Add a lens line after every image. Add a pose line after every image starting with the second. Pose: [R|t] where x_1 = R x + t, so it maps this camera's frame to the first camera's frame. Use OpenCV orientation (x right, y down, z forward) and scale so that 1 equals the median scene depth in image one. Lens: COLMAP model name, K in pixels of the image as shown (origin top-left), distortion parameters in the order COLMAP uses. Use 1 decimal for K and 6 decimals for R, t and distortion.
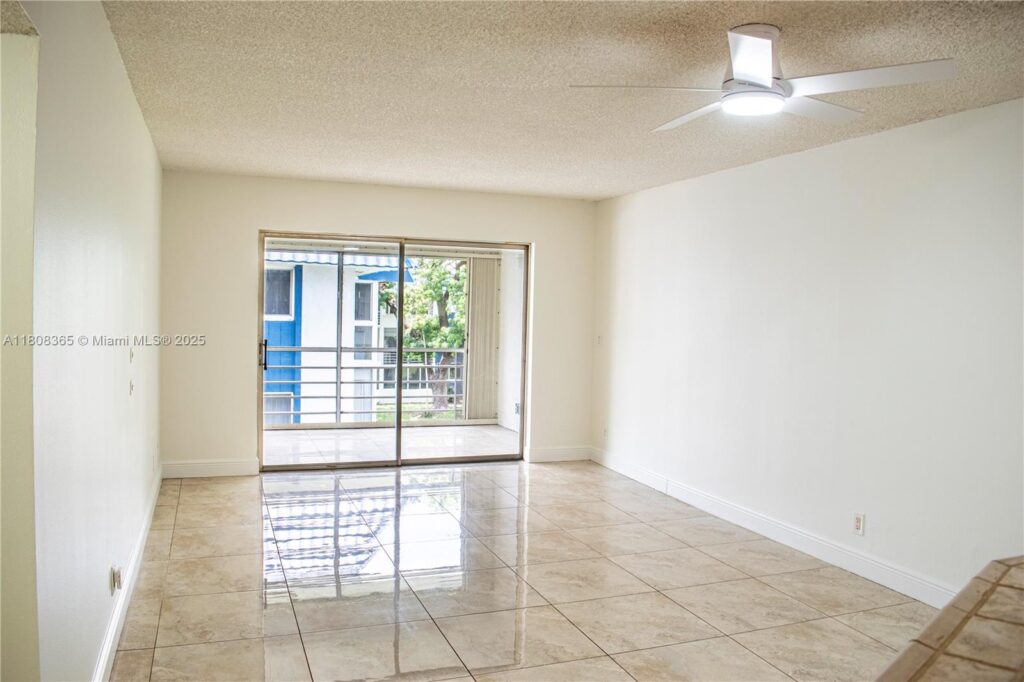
lens RADIAL K [[795.9, 0, 513.3], [0, 795.9, 335.9], [0, 0, 1]] dist [-0.054305, -0.001244]
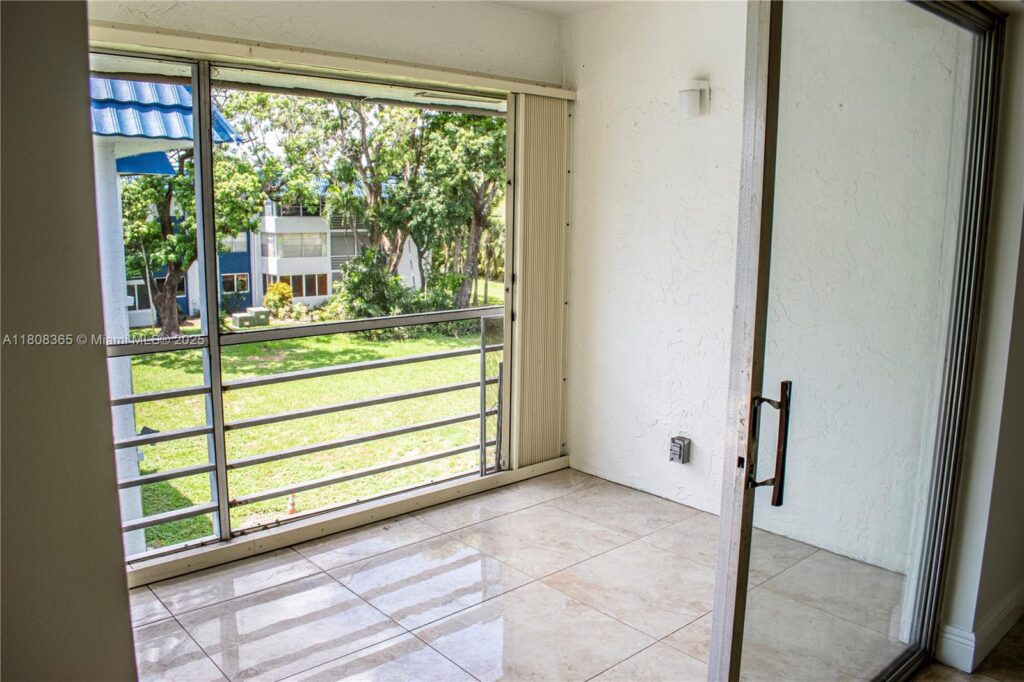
lens RADIAL K [[795.9, 0, 507.9], [0, 795.9, 341.4], [0, 0, 1]] dist [-0.054305, -0.001244]
pose [[0.939407, -0.072735, 0.334999, -0.042188], [0.027176, 0.989957, 0.138731, -0.005625], [-0.341725, -0.121221, 0.931949, 0.122450]]
